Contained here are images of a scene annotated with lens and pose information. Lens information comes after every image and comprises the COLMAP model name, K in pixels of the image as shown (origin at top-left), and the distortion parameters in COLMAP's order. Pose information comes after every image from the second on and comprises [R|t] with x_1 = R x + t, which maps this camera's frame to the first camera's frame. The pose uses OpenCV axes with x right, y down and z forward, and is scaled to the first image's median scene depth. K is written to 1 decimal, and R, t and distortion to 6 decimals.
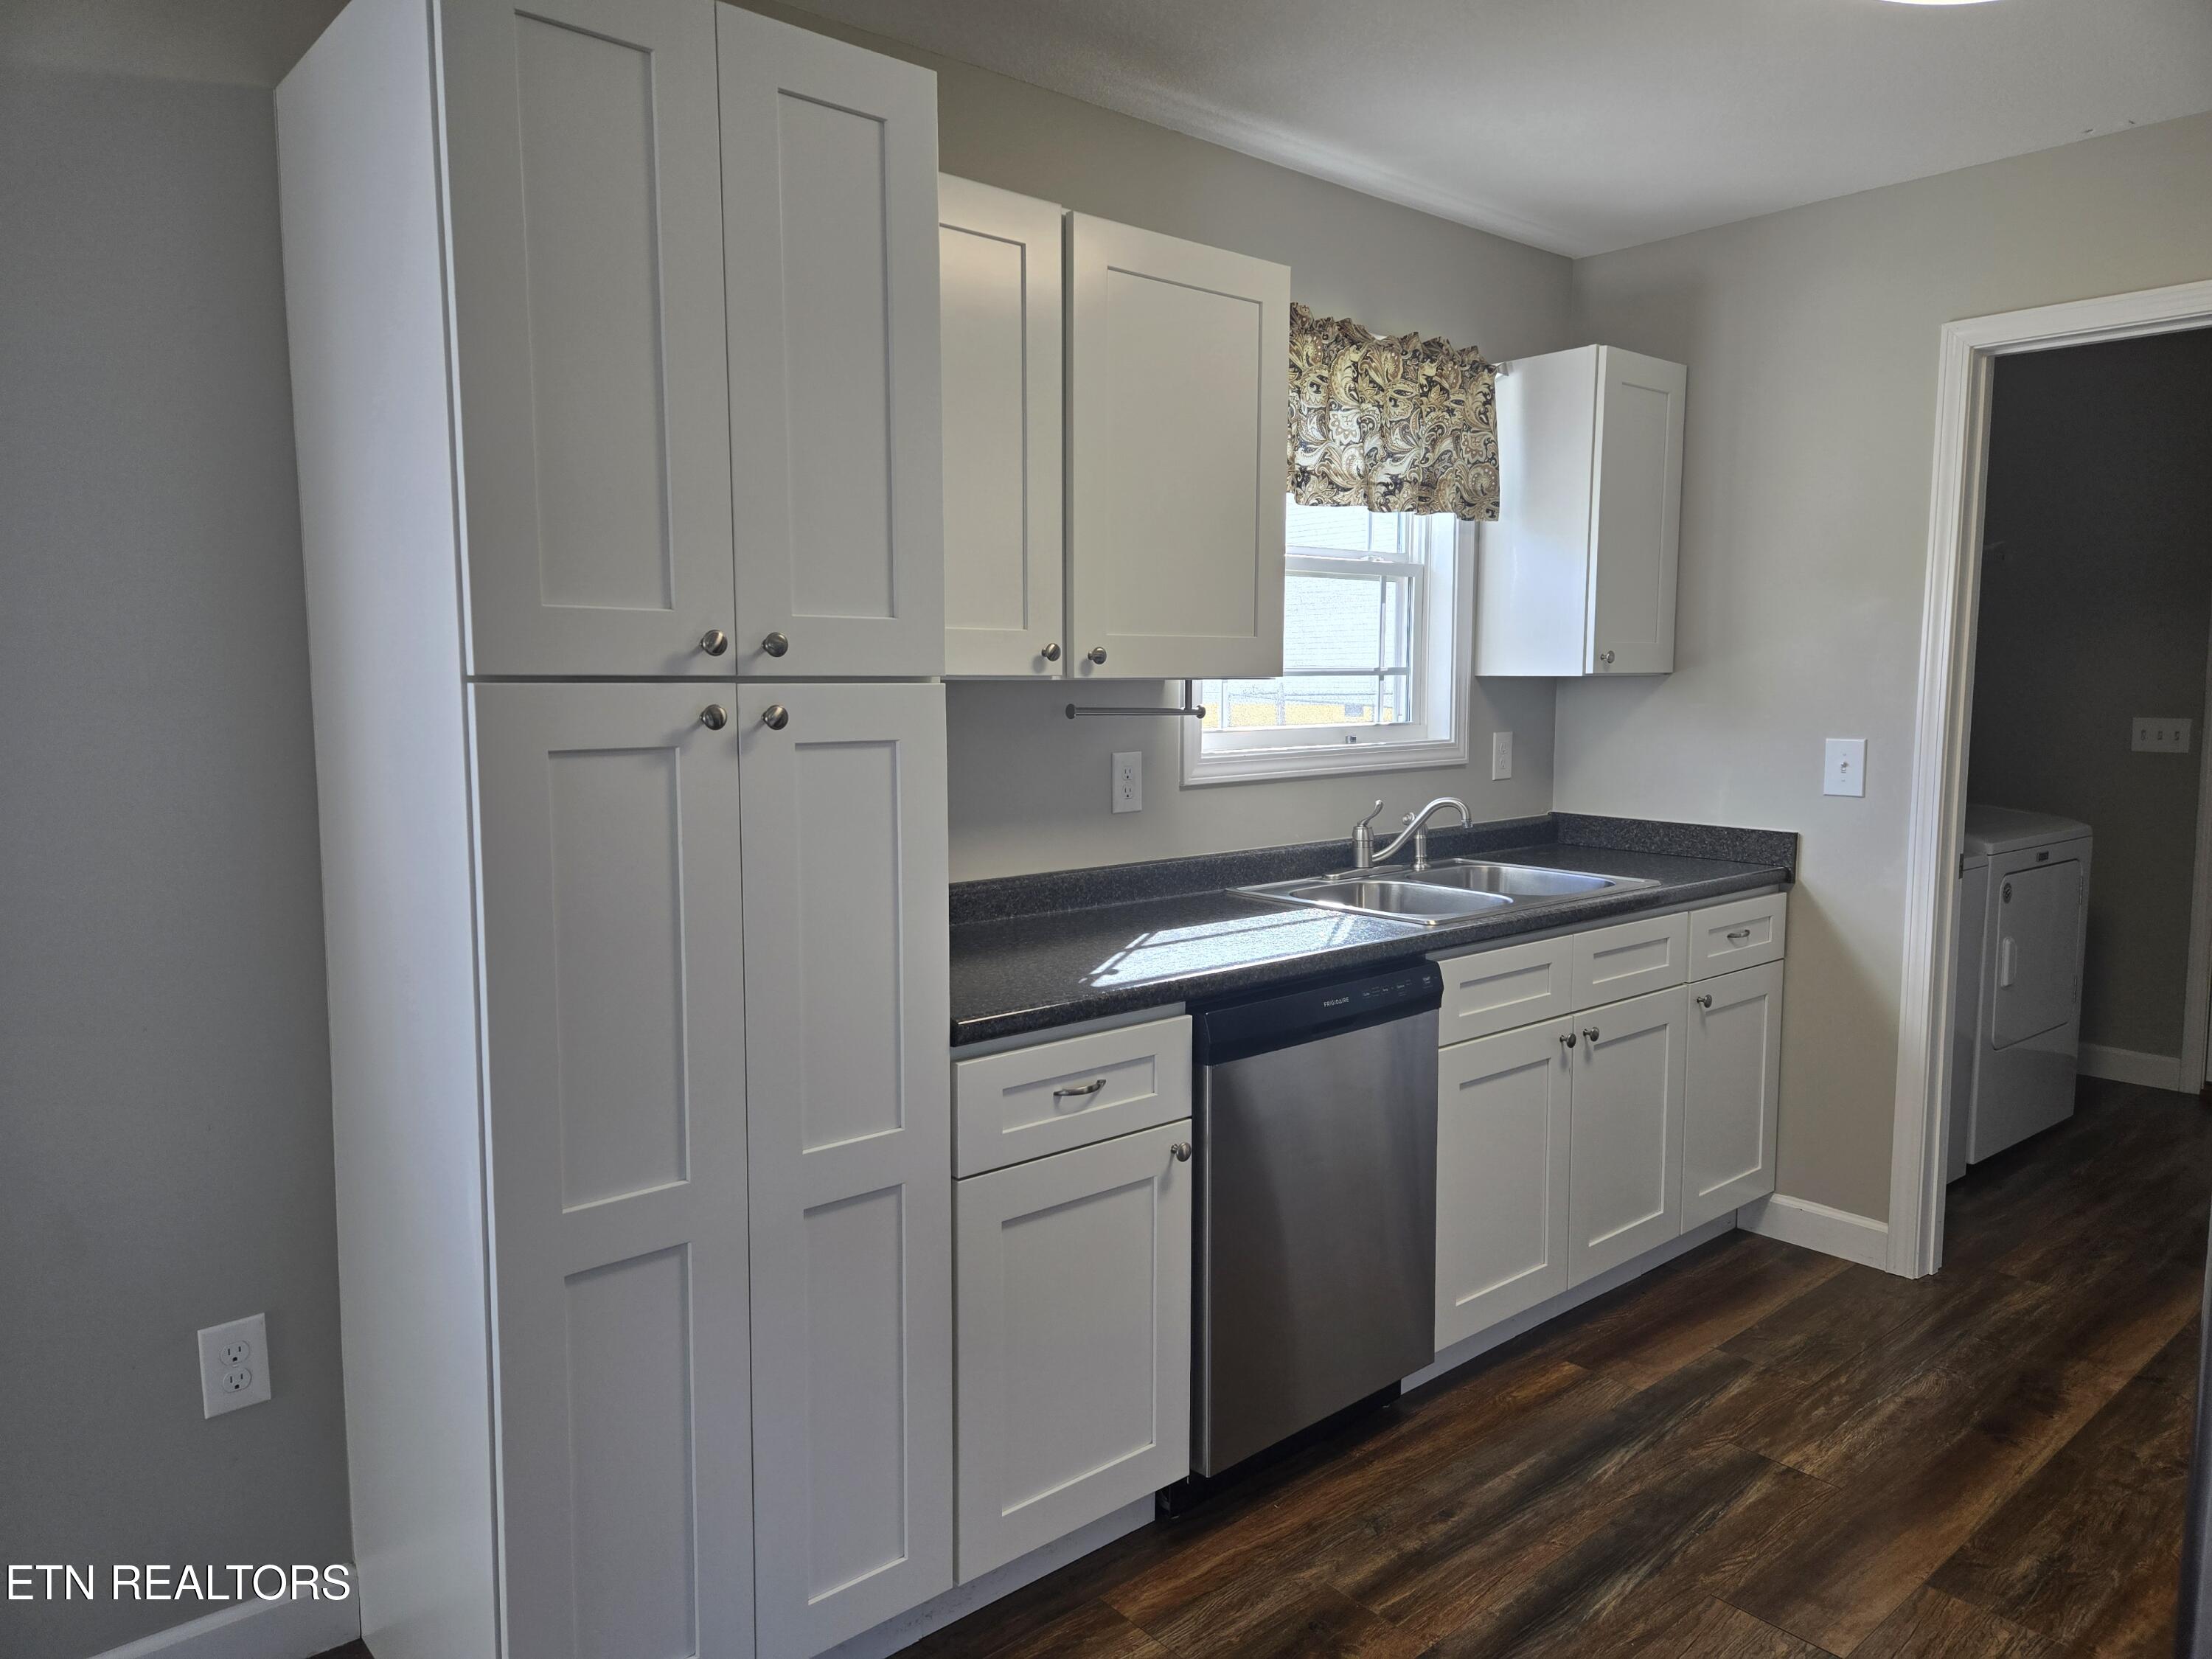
lens RADIAL K [[1498.4, 0, 1085.7], [0, 1498.4, 813.7], [0, 0, 1]] dist [0.073653, -0.060551]
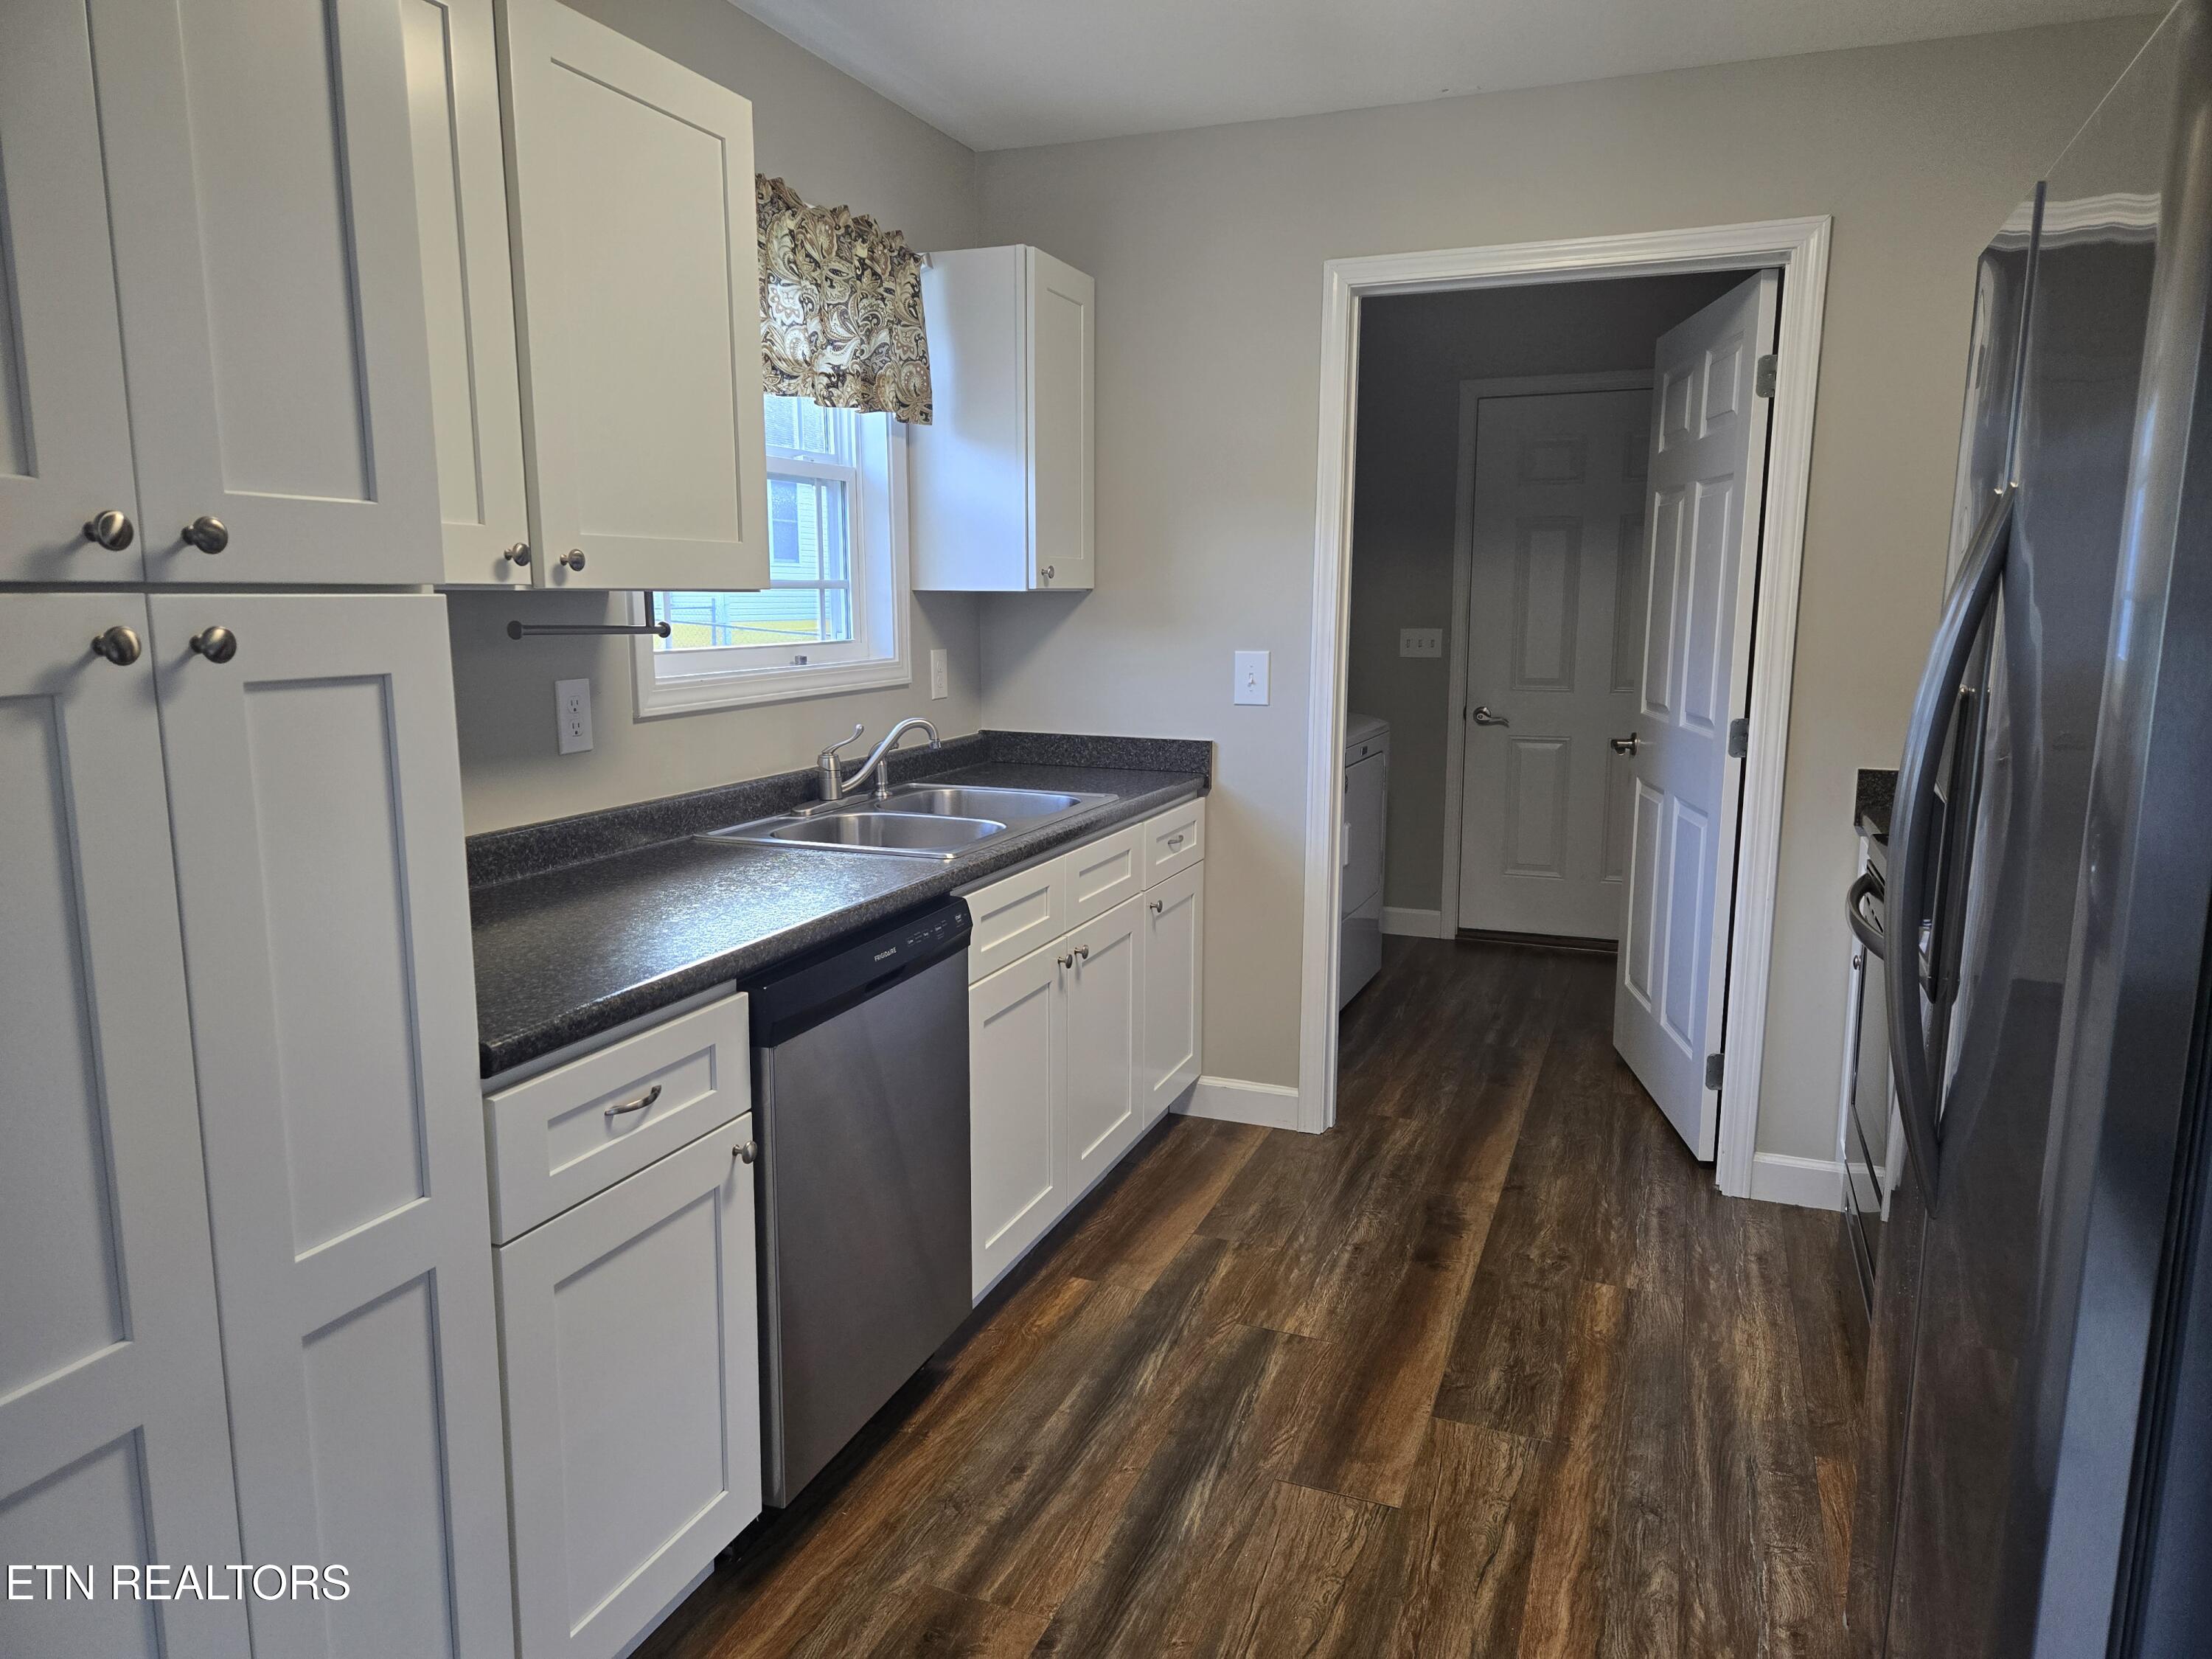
lens RADIAL K [[1493.5, 0, 1106.0], [0, 1493.5, 829.5], [0, 0, 1]] dist [0.095263, -0.119217]
pose [[0.883766, -0.071794, 0.462388, -0.105600], [0.041067, 0.996247, 0.076194, -0.010179], [-0.466123, -0.048349, 0.883398, 0.125547]]
